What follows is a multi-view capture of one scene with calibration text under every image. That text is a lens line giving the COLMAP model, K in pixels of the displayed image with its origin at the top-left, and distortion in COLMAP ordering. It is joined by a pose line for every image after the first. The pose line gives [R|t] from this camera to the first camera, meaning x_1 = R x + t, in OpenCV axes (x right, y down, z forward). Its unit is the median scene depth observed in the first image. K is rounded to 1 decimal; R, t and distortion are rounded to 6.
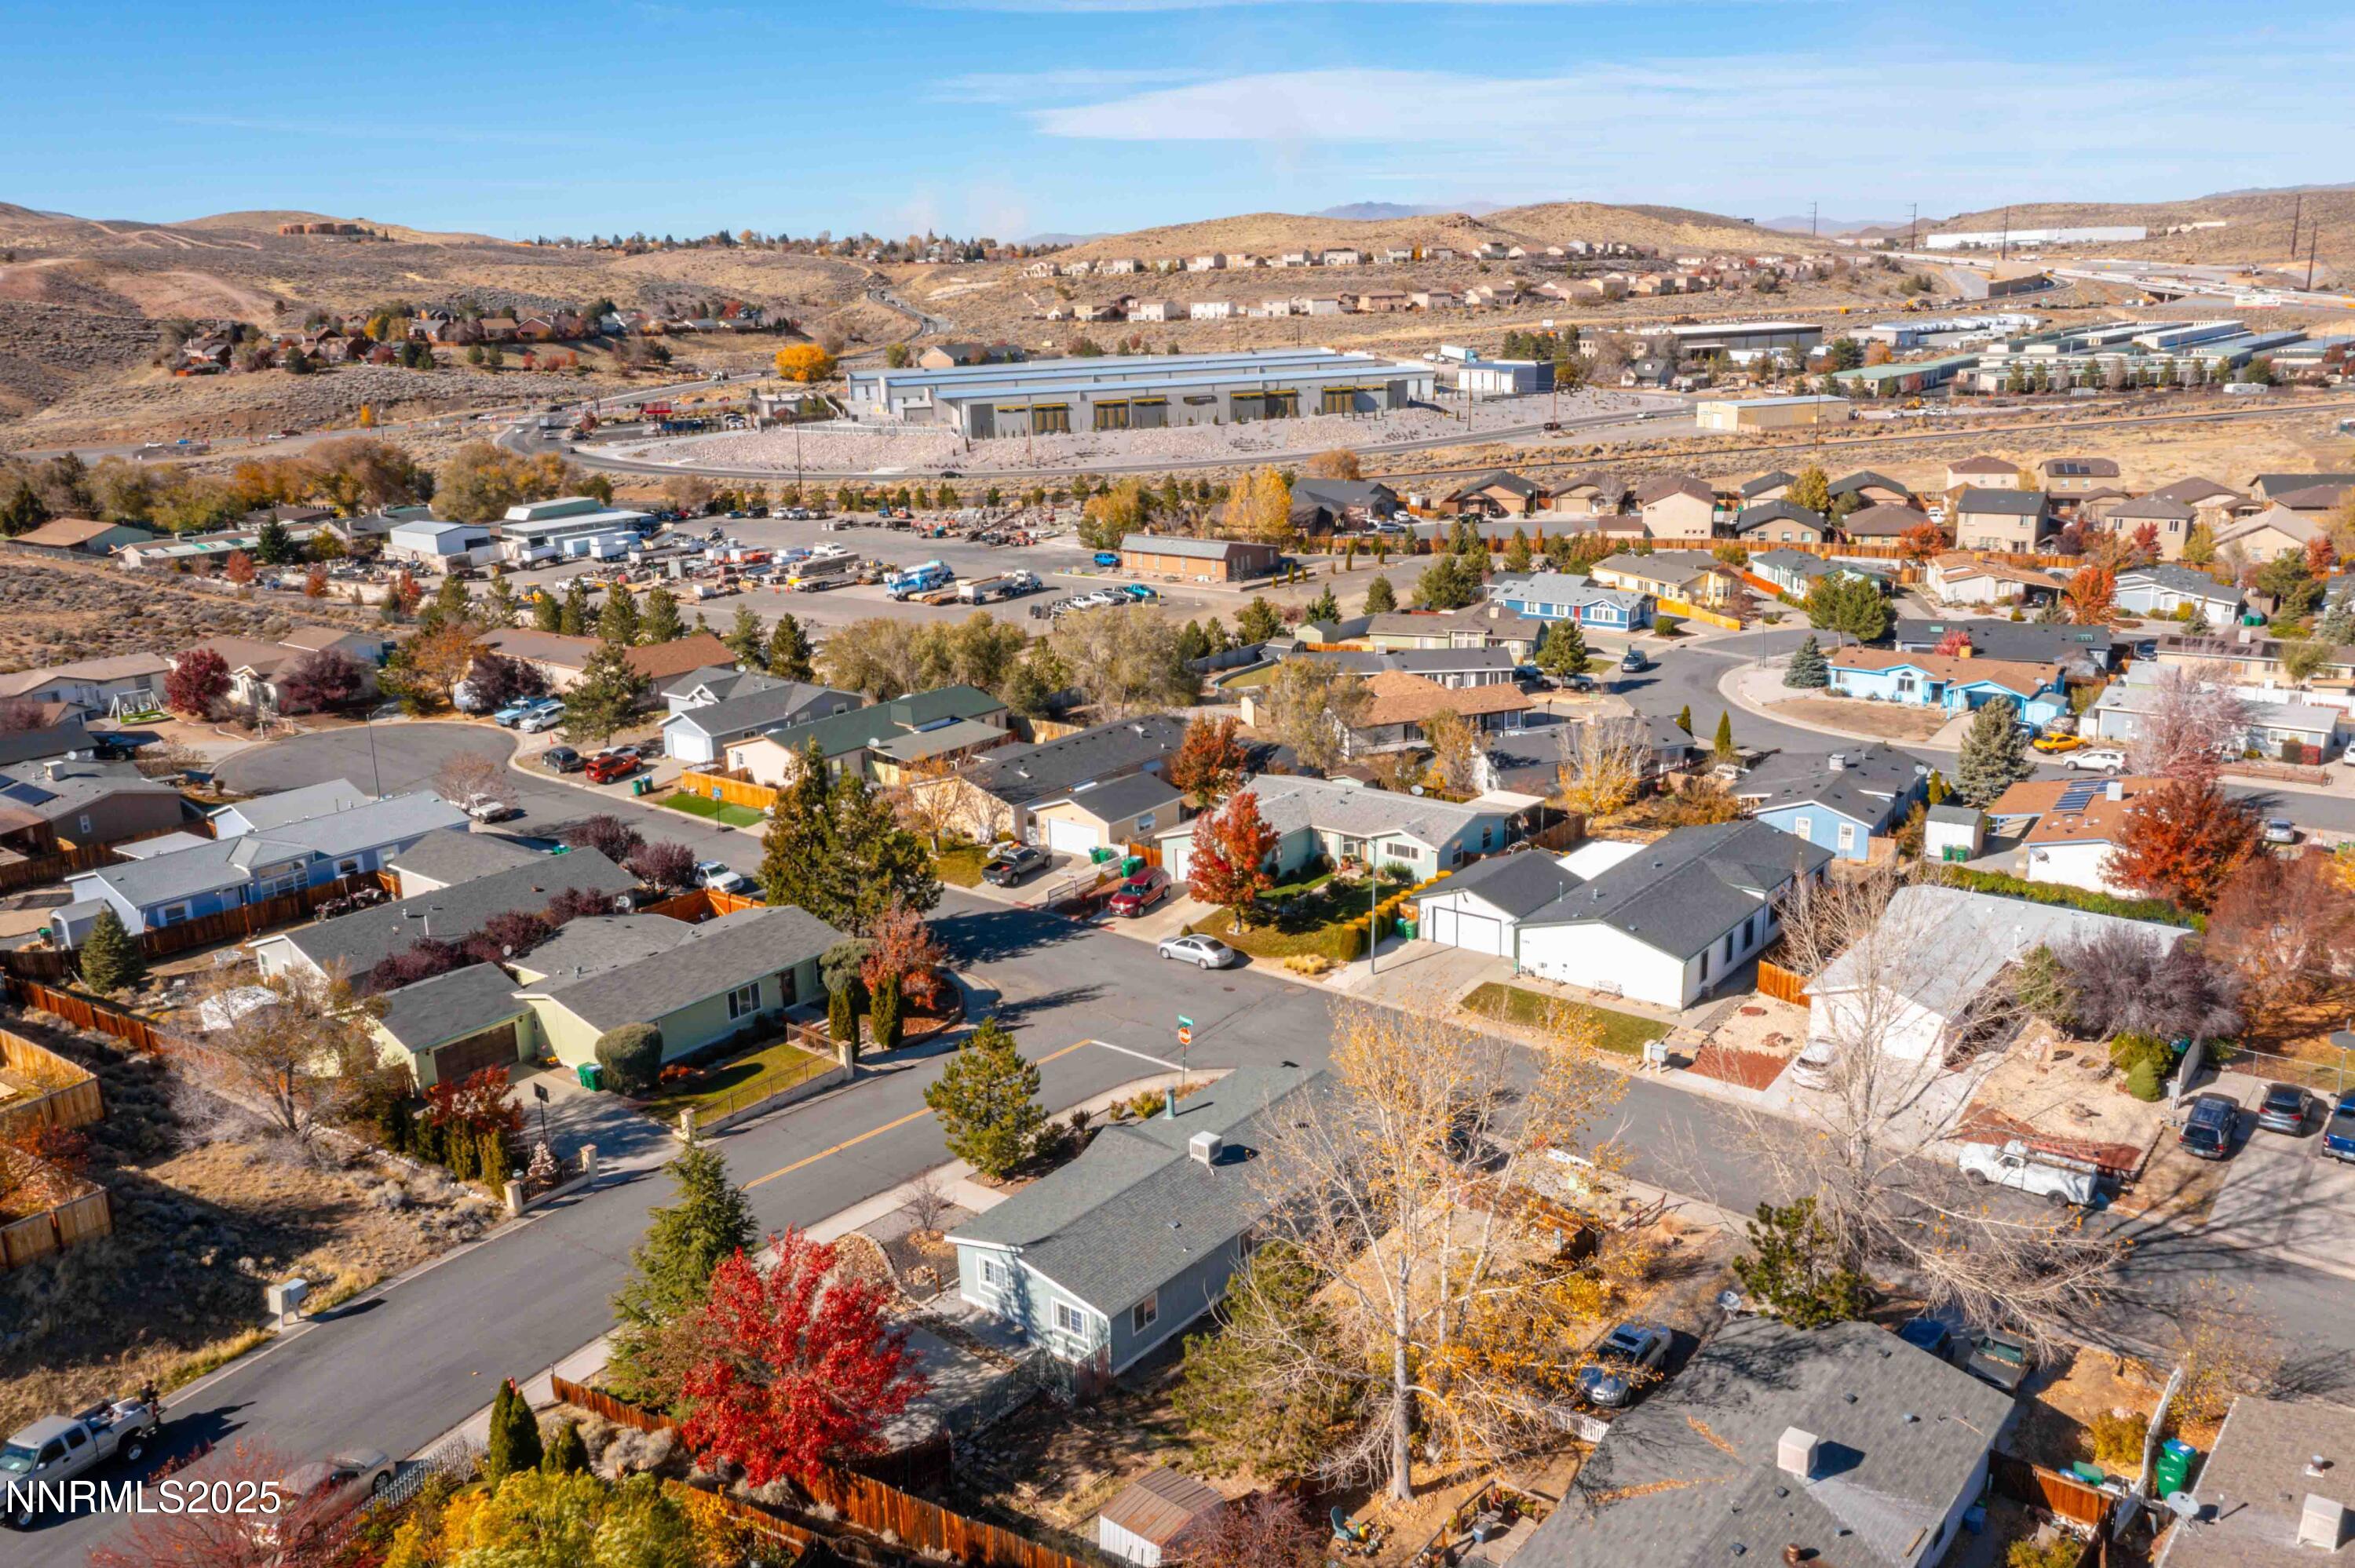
lens RADIAL K [[1875.7, 0, 1186.5], [0, 1875.7, 777.9], [0, 0, 1]] dist [-0.008202, 0.010211]
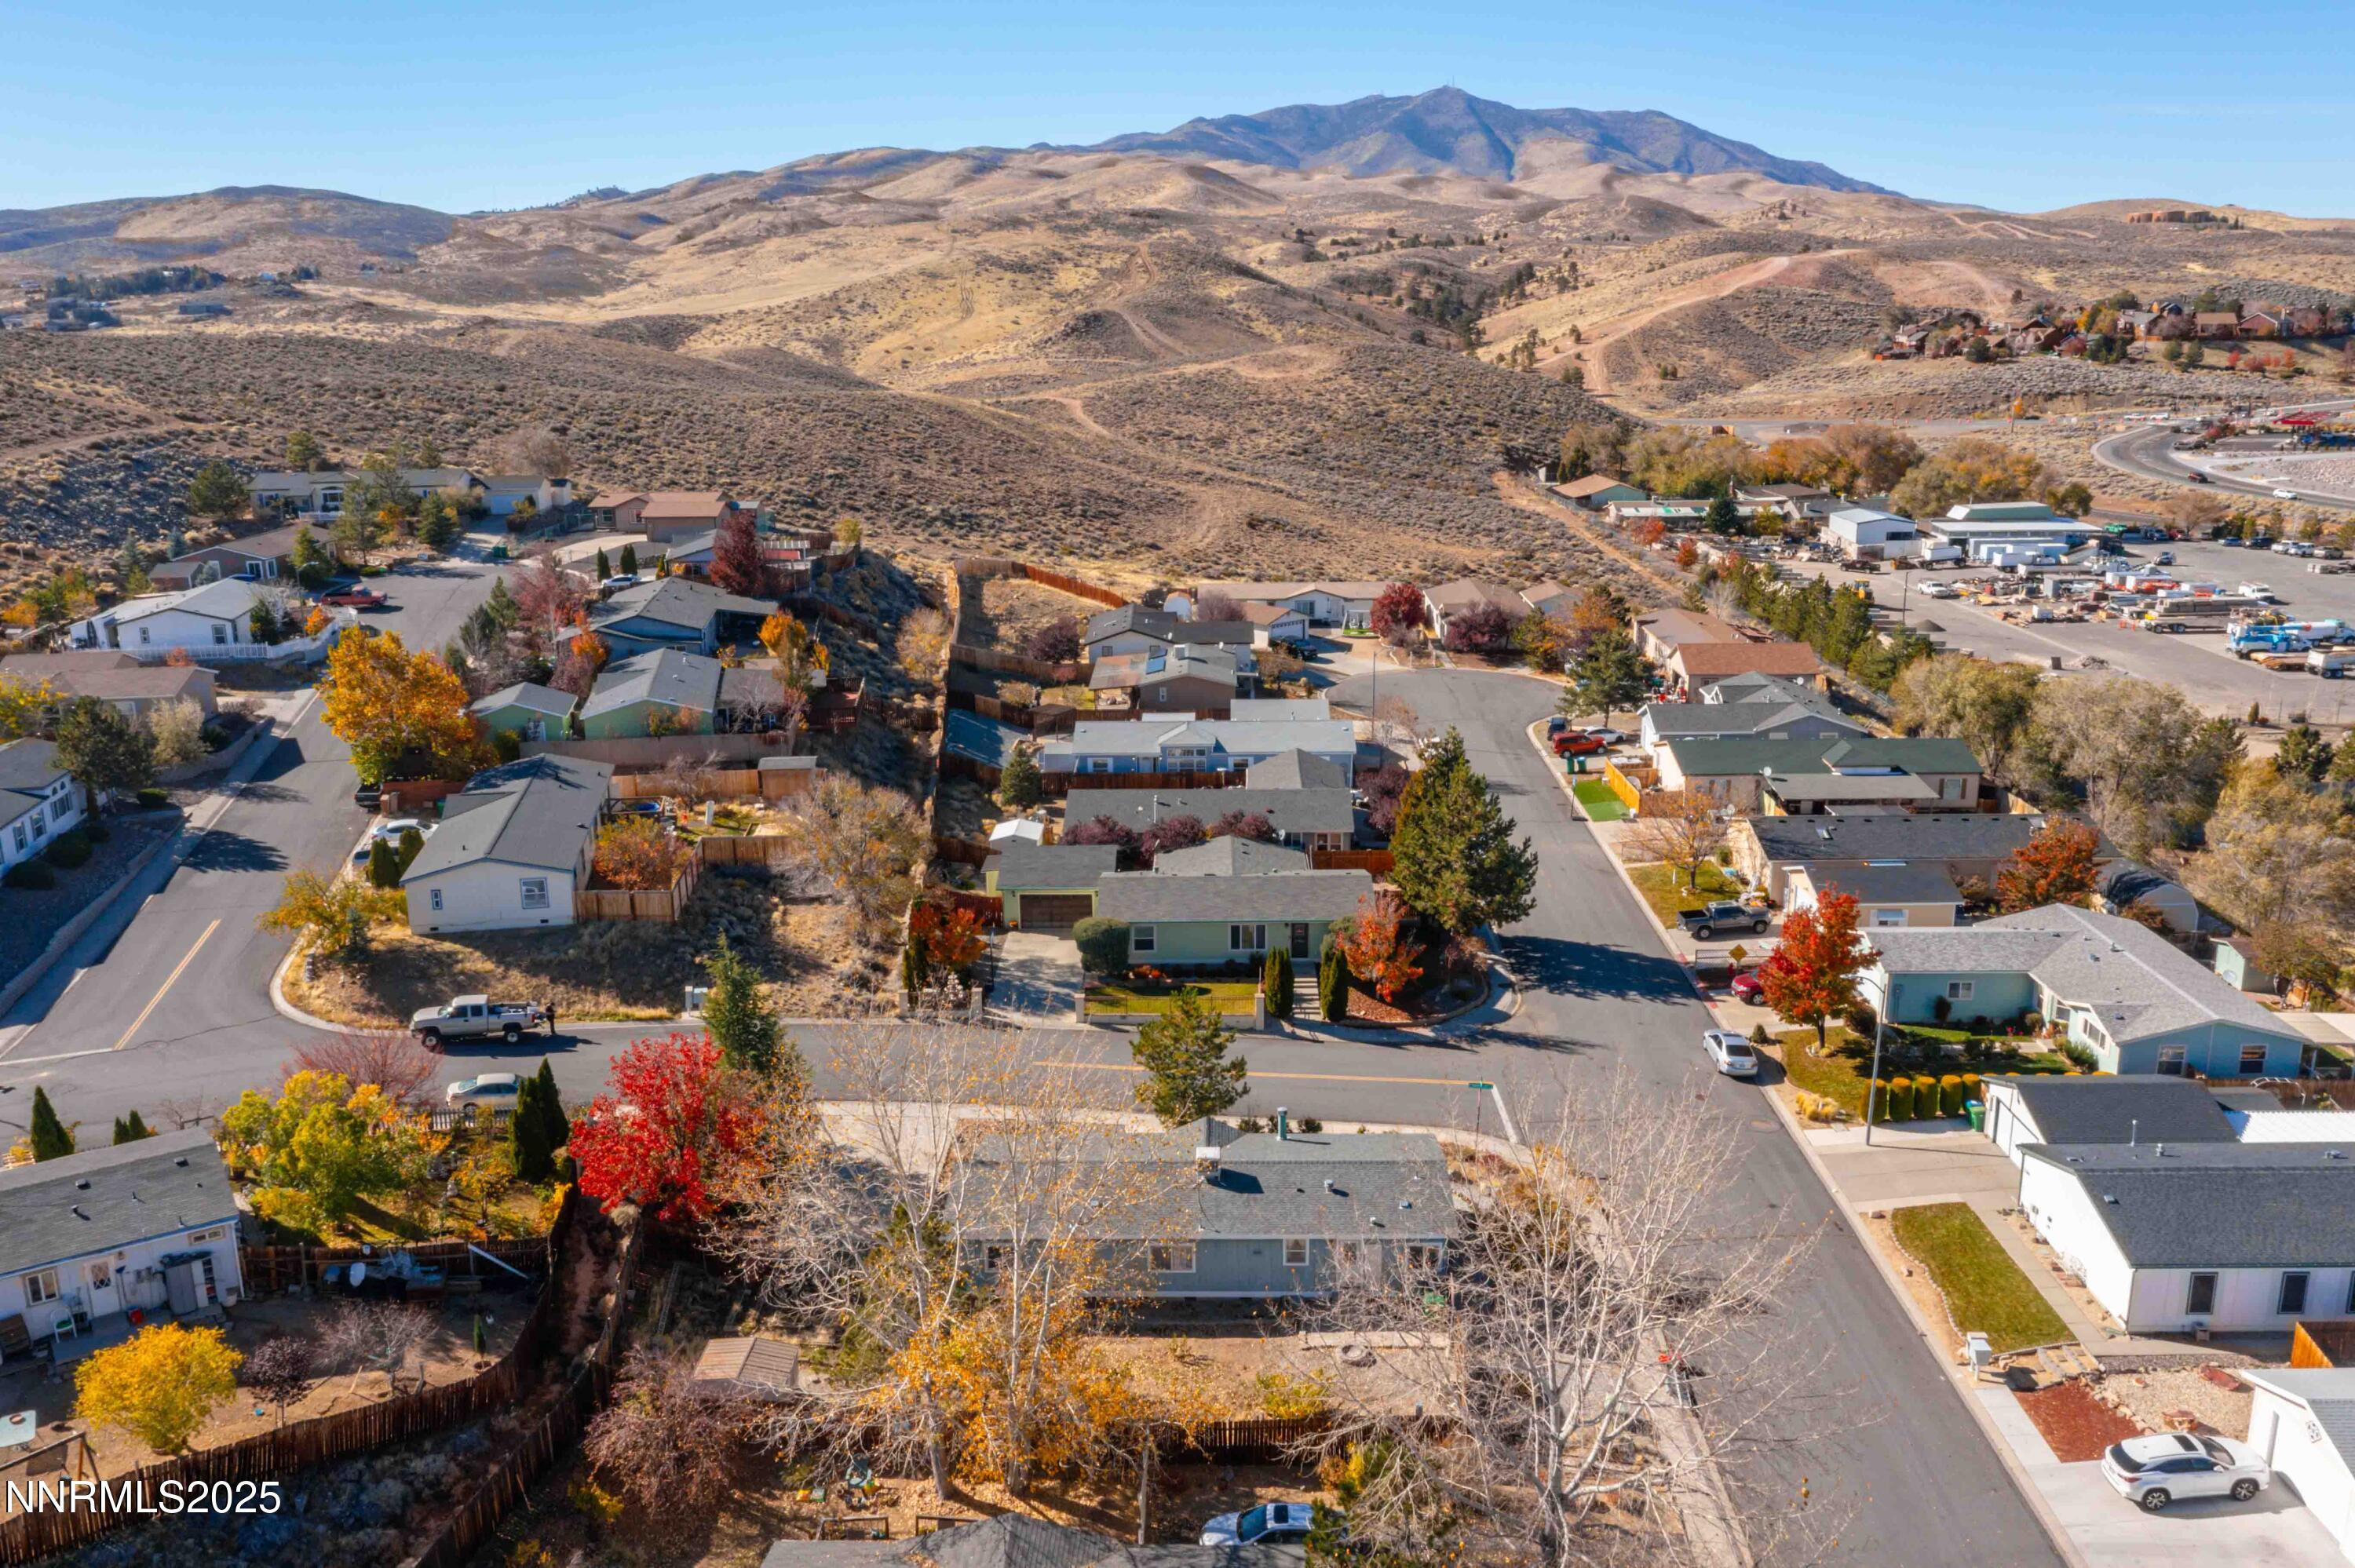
lens RADIAL K [[1875.7, 0, 1186.5], [0, 1875.7, 777.9], [0, 0, 1]] dist [-0.008202, 0.010211]
pose [[0.593332, 0.215254, -0.775643, 0.114426], [-0.210460, 0.971548, 0.108629, -0.016597], [0.776958, 0.098788, 0.621753, 0.055412]]
